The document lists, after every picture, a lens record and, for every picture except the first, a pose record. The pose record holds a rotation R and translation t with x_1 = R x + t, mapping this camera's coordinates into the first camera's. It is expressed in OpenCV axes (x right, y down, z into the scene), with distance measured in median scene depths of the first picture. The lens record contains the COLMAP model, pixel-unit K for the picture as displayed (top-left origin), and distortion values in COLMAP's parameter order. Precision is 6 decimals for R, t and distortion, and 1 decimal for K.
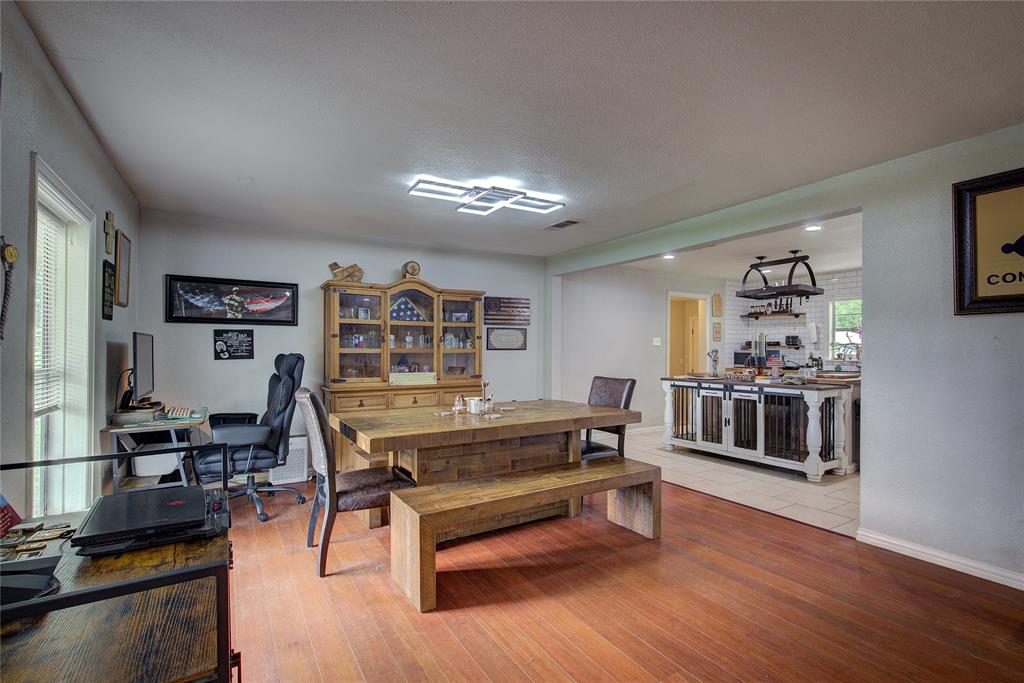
lens RADIAL K [[465.4, 0, 513.6], [0, 465.4, 350.4], [0, 0, 1]] dist [-0.003847, 0.002385]
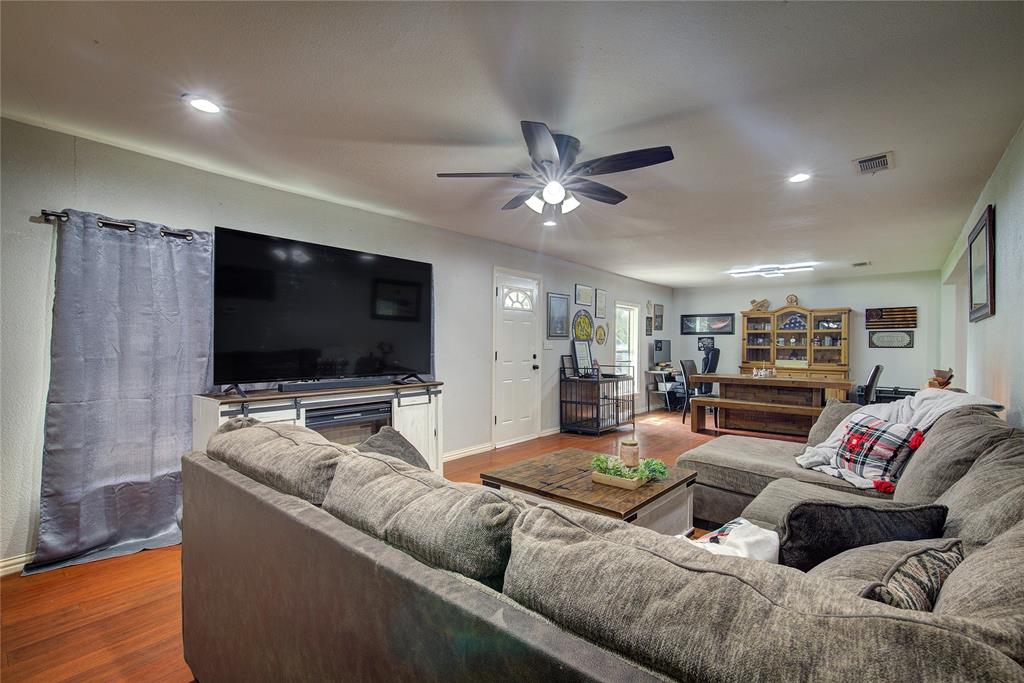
lens RADIAL K [[465.4, 0, 516.0], [0, 465.4, 346.6], [0, 0, 1]] dist [-0.003847, 0.002385]
pose [[0.322006, 0.002308, -0.946735, 1.076958], [-0.012956, 0.999914, -0.001969, 0.014243], [0.946649, 0.012900, 0.322008, -0.501519]]
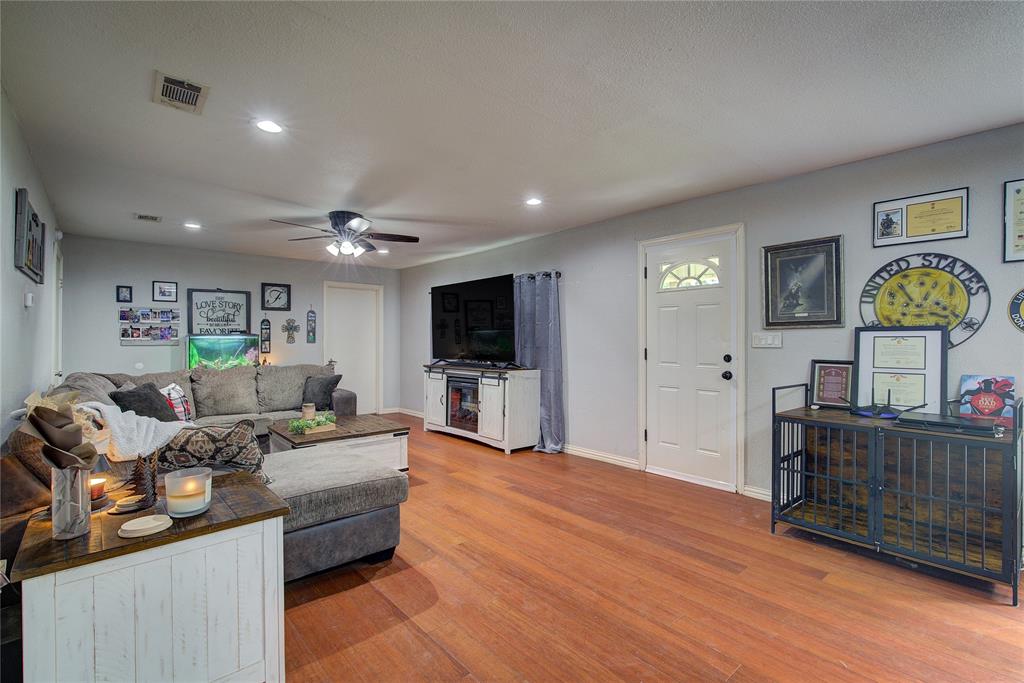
lens RADIAL K [[465.4, 0, 510.9], [0, 465.4, 340.0], [0, 0, 1]] dist [-0.003847, 0.002385]
pose [[-0.986036, -0.002047, -0.166519, 0.363799], [-0.003814, 0.999940, 0.010294, -0.000344], [0.166488, 0.010785, -0.985984, 0.710190]]
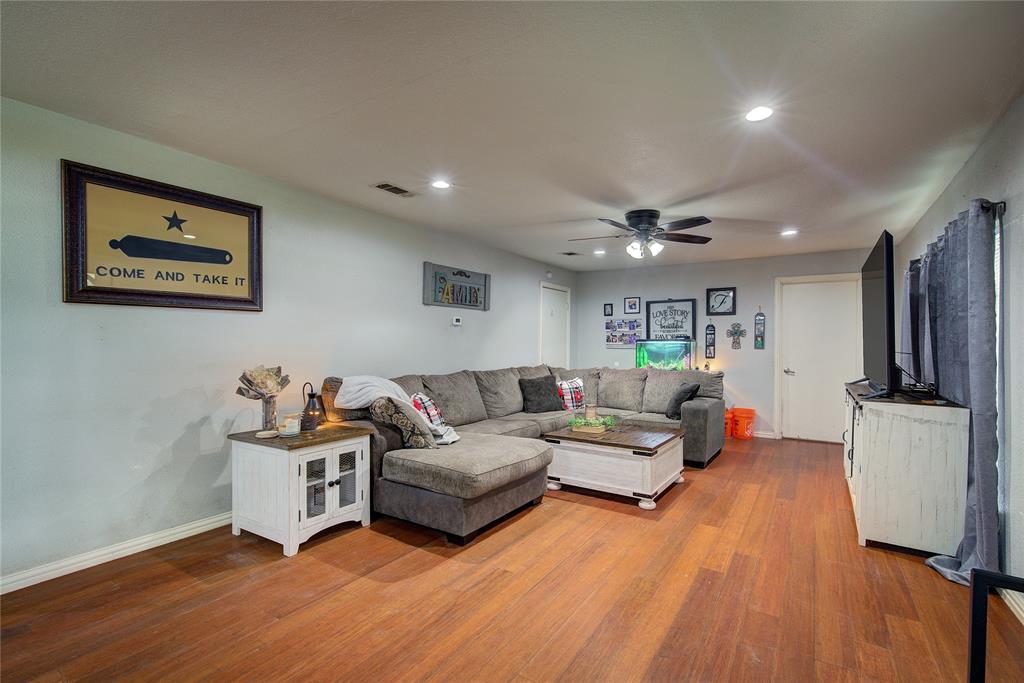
lens RADIAL K [[465.4, 0, 519.9], [0, 465.4, 343.3], [0, 0, 1]] dist [-0.003847, 0.002385]
pose [[-0.438010, -0.006270, 0.898948, -0.165104], [0.000273, 0.999975, 0.007108, 0.000884], [-0.898970, 0.003359, -0.437997, 0.331346]]
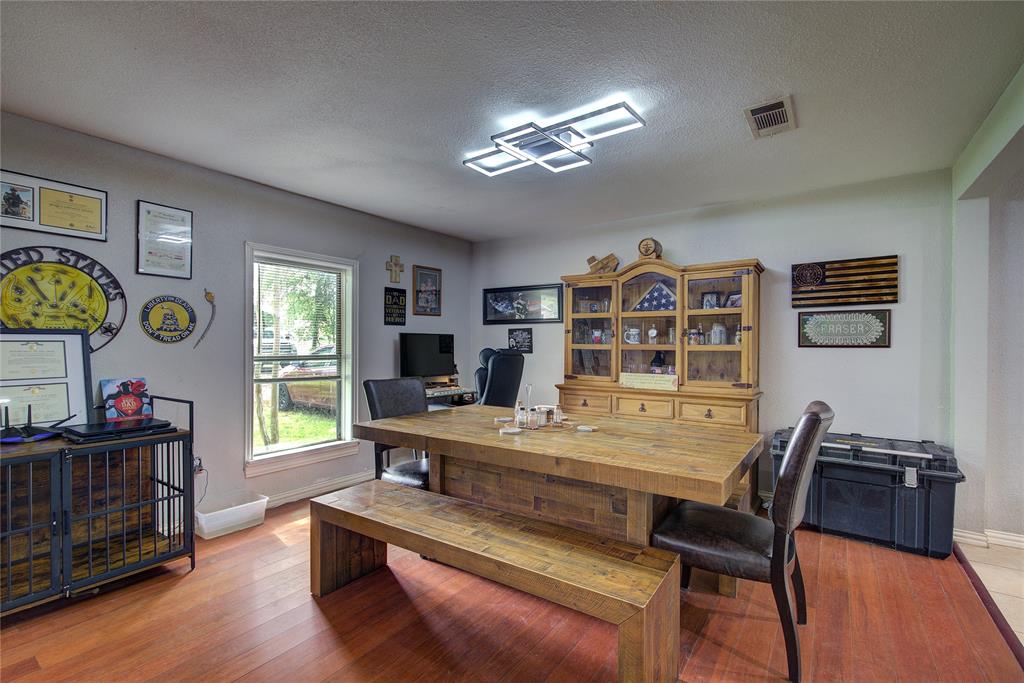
lens RADIAL K [[465.4, 0, 518.2], [0, 465.4, 348.1], [0, 0, 1]] dist [-0.003847, 0.002385]
pose [[0.402988, 0.007124, -0.915178, 0.445027], [-0.008741, 0.999954, 0.003935, 0.000884], [0.915164, 0.006414, 0.403031, 0.467659]]
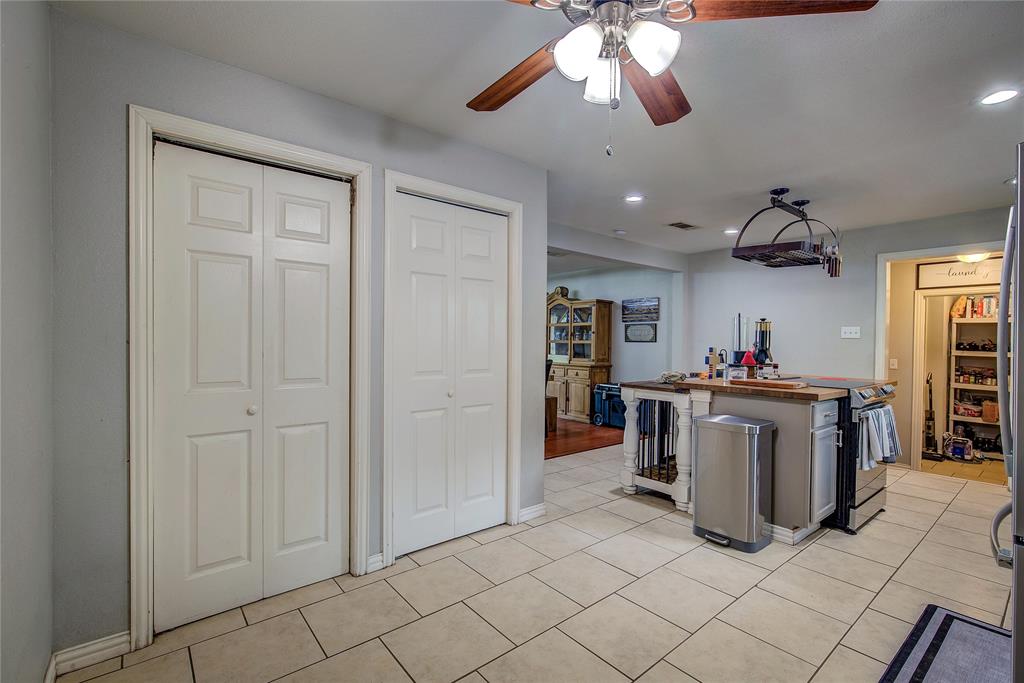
lens RADIAL K [[465.4, 0, 510.7], [0, 465.4, 342.8], [0, 0, 1]] dist [-0.003847, 0.002385]
pose [[0.146622, 0.007813, -0.989162, 1.378109], [-0.011987, 0.999909, 0.006121, -0.003489], [0.989120, 0.010960, 0.146702, 0.604965]]
